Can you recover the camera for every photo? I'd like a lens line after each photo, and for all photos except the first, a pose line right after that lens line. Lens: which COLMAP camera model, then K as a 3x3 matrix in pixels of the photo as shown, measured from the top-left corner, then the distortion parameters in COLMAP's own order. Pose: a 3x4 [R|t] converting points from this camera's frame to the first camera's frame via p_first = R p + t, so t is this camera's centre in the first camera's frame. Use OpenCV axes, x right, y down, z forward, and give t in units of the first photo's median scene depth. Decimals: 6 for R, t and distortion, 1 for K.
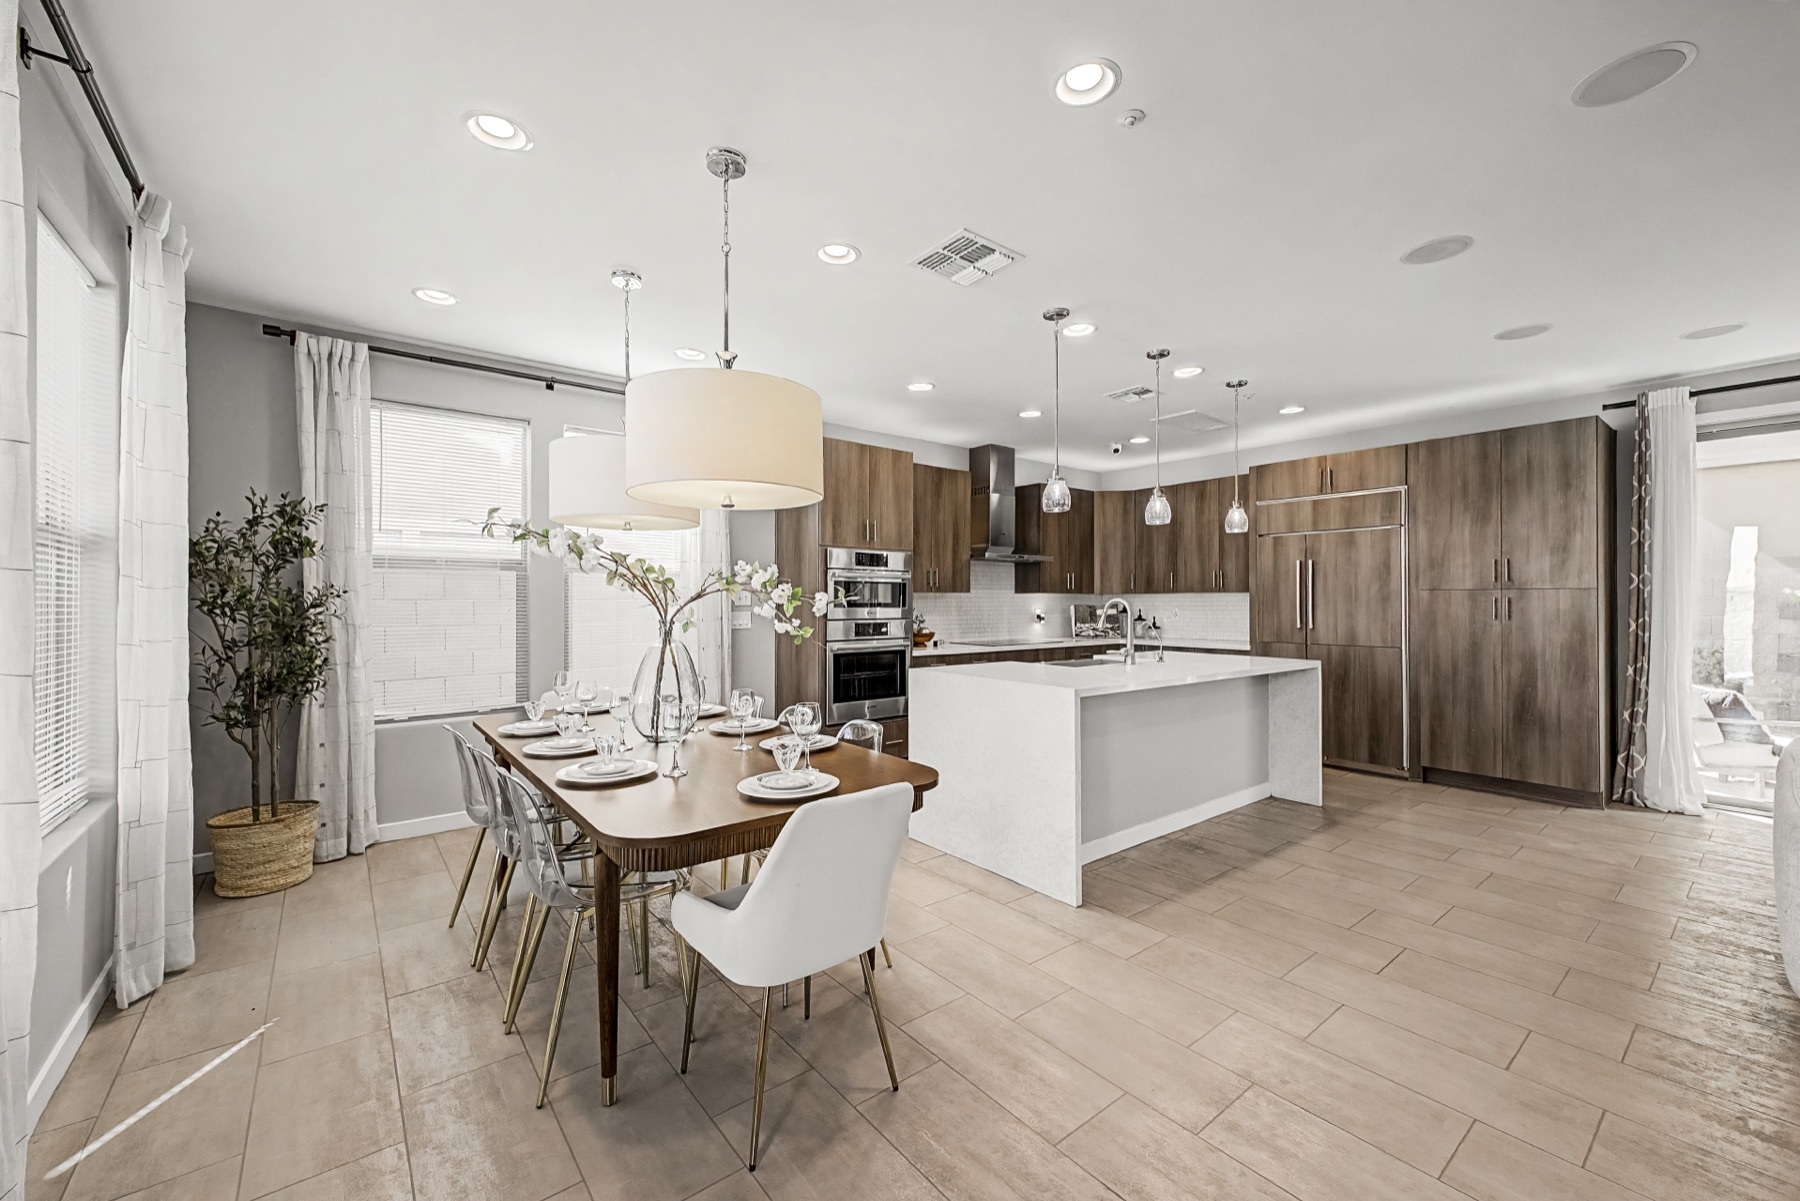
lens RADIAL K [[720.8, 0, 906.9], [0, 720.8, 601.6], [0, 0, 1]] dist [0.016284, -0.000097]
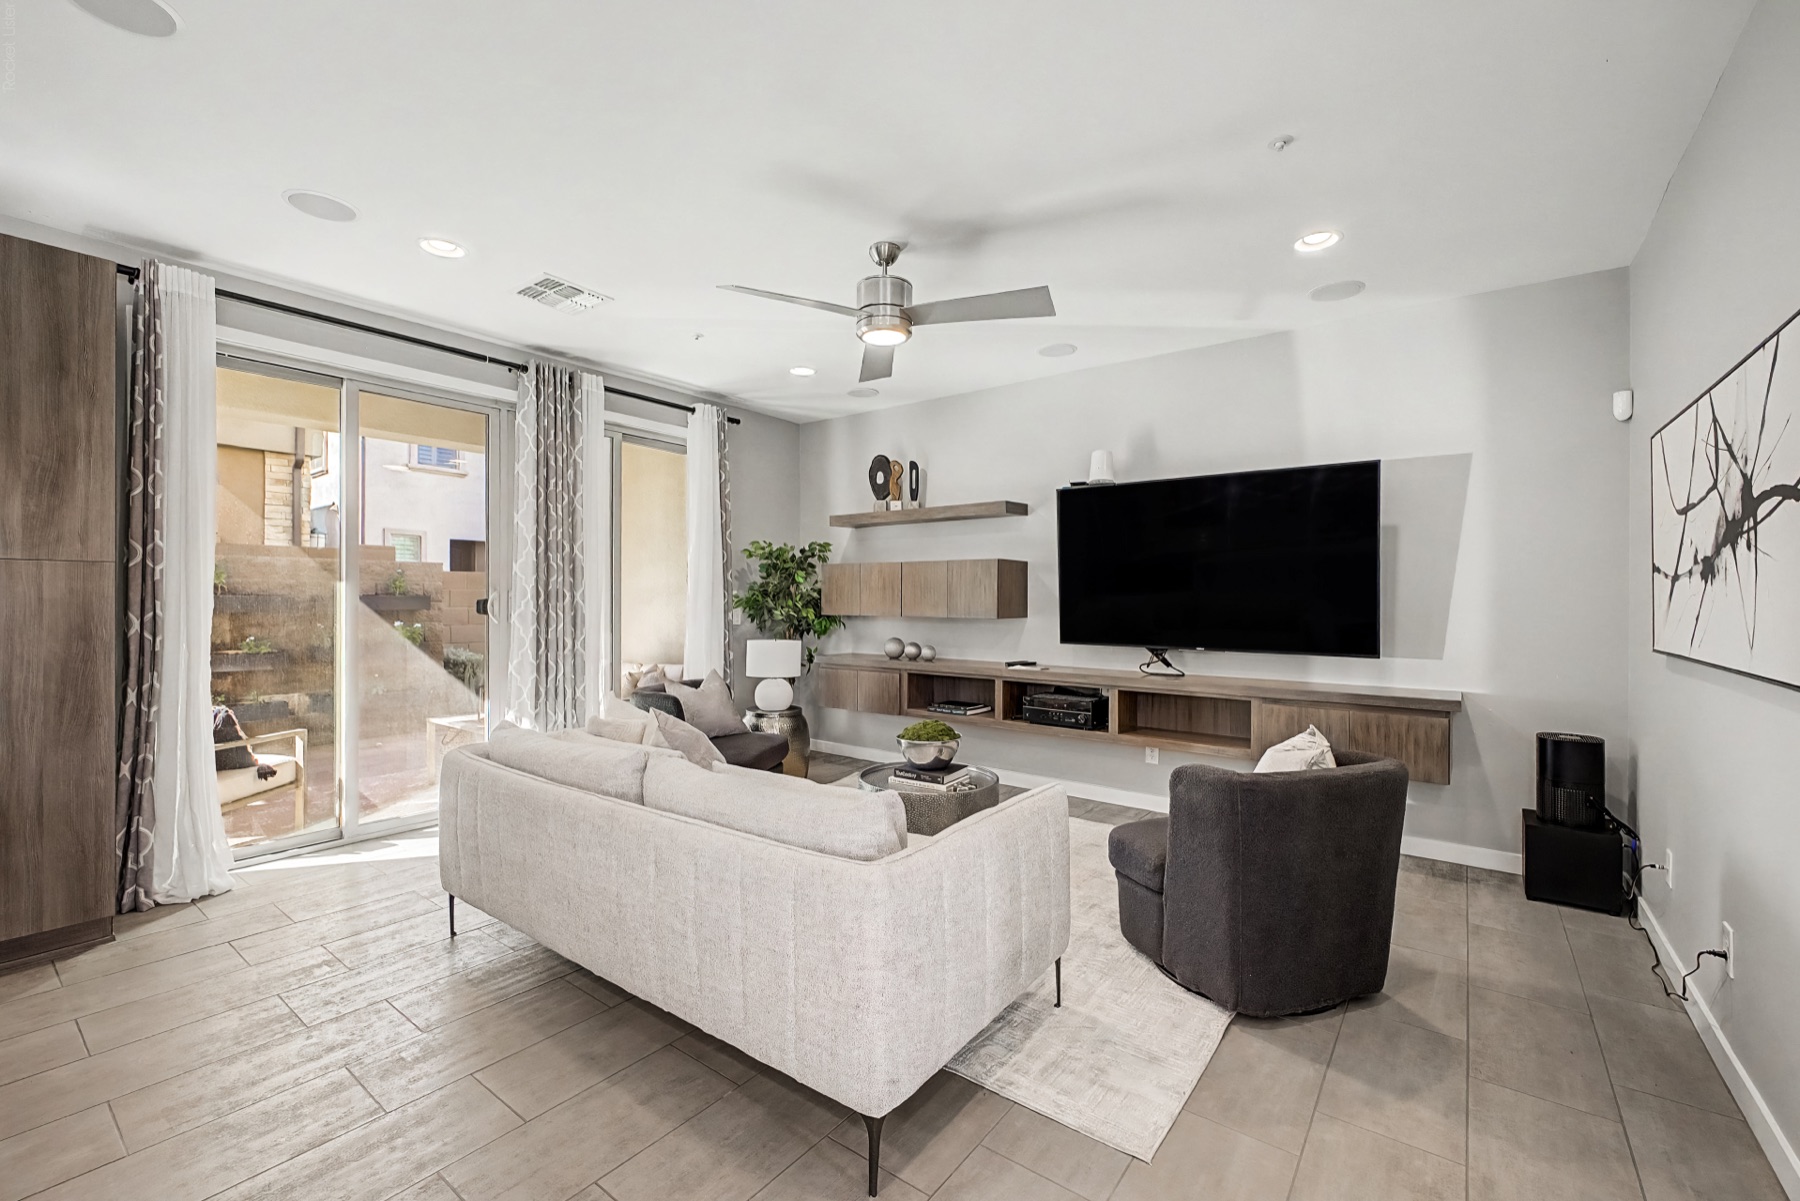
lens RADIAL K [[738.0, 0, 903.8], [0, 738.0, 598.9], [0, 0, 1]] dist [0.004488, 0.000567]
pose [[-0.244882, -0.000401, 0.969553, 0.214026], [-0.004658, 0.999989, -0.000763, 0.008190], [-0.969542, -0.004703, -0.244881, 0.518940]]
